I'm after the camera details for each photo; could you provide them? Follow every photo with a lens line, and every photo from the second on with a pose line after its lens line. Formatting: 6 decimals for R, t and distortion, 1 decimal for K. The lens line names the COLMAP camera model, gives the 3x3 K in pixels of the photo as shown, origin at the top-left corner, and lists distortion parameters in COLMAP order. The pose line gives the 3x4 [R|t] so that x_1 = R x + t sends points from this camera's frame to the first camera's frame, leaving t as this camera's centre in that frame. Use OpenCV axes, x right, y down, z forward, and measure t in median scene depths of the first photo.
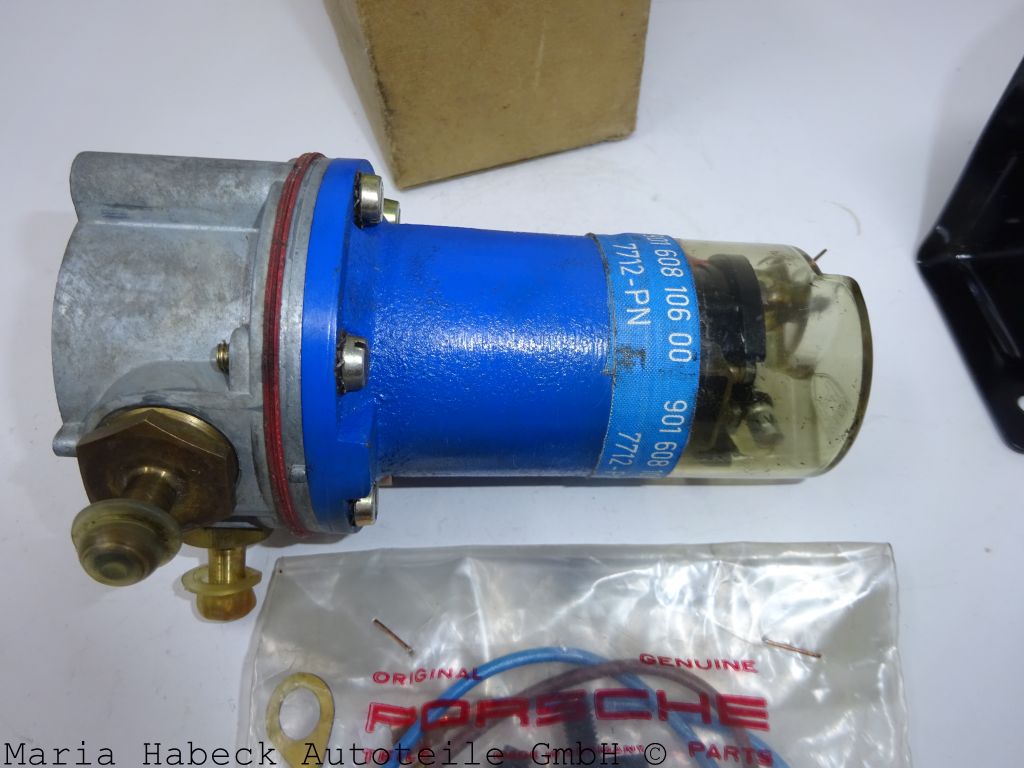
lens RADIAL K [[761.6, 0, 508.6], [0, 761.6, 391.4], [0, 0, 1]] dist [0.010446, 0.006573]
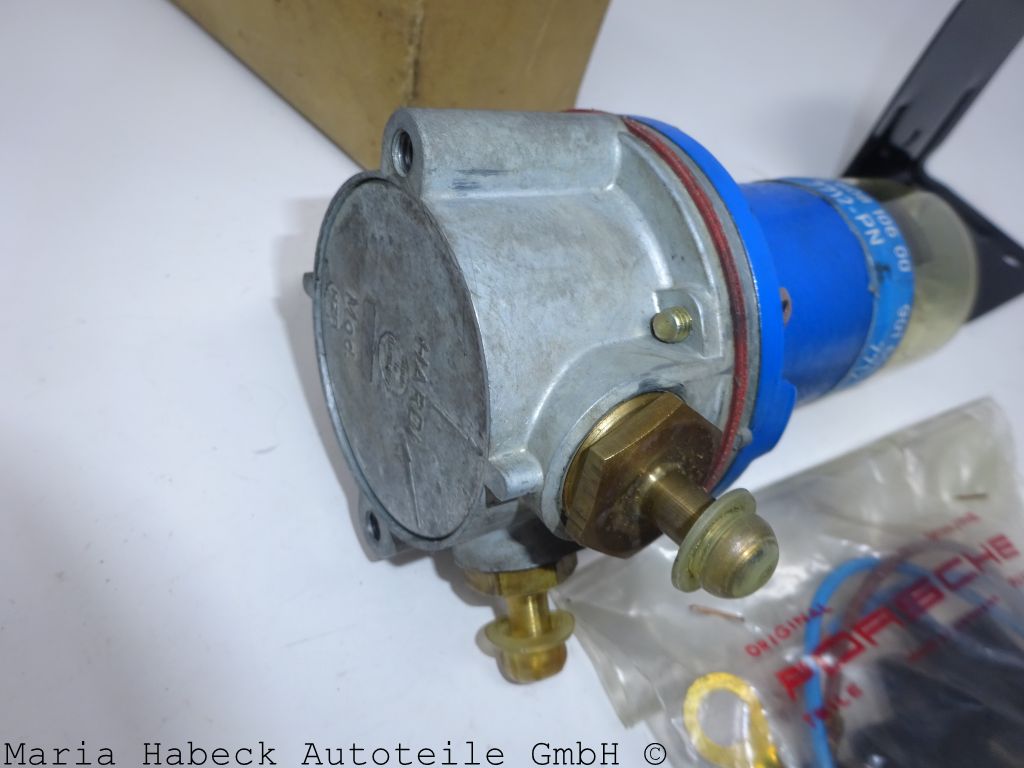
lens RADIAL K [[761.6, 0, 508.6], [0, 761.6, 391.4], [0, 0, 1]] dist [0.010446, 0.006573]
pose [[0.834628, -0.219290, 0.505280, -0.919057], [0.246049, 0.969154, 0.014184, -0.027602], [-0.492804, 0.112485, 0.862839, 0.334038]]
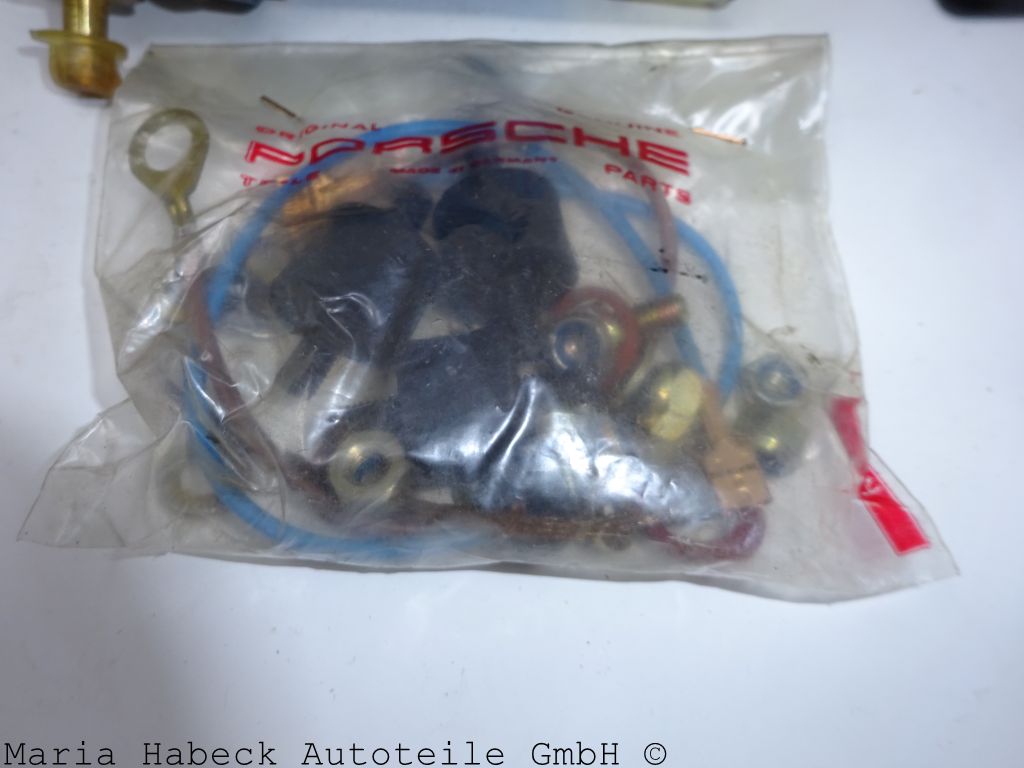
lens RADIAL K [[757.5, 0, 512.0], [0, 757.5, 384.0], [0, 0, 1]] dist [0.000493, -0.000604]
pose [[0.992506, 0.040133, 0.115415, 0.028986], [-0.051942, 0.993509, 0.101202, 0.626182], [-0.110605, -0.106438, 0.988149, 0.080823]]
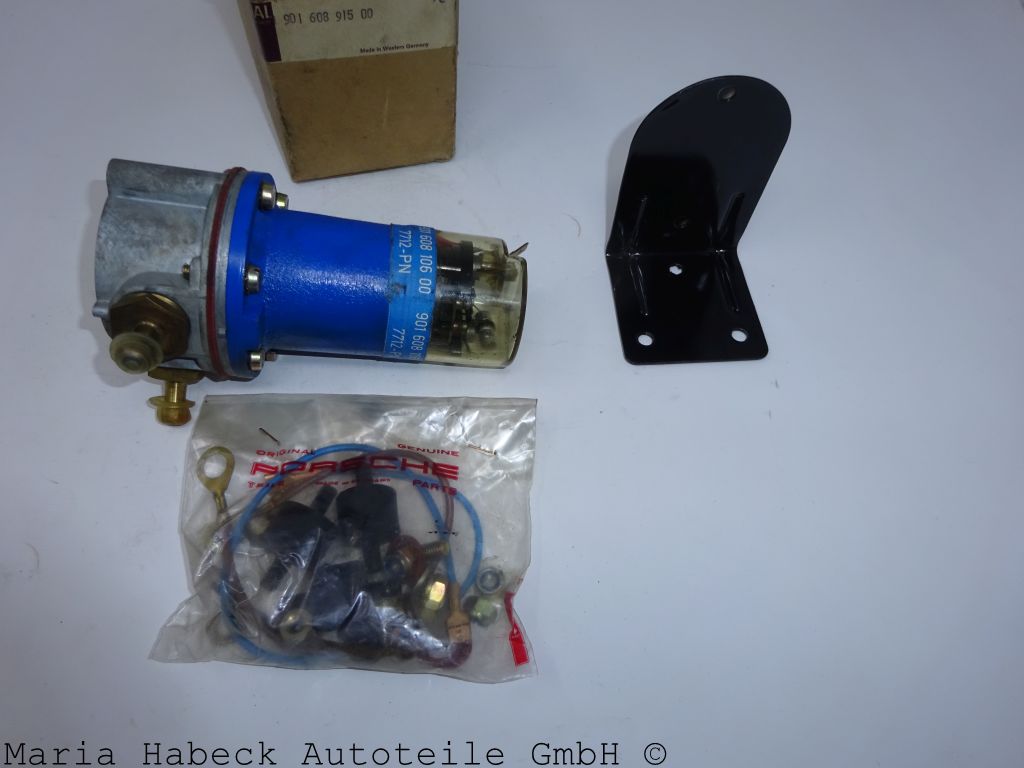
lens RADIAL K [[761.6, 0, 508.6], [0, 761.6, 391.4], [0, 0, 1]] dist [0.010446, 0.006573]
pose [[0.992498, 0.059144, 0.107007, 0.251639], [-0.062299, 0.997709, 0.026388, 0.152897], [-0.105201, -0.032856, 0.993908, -1.017414]]
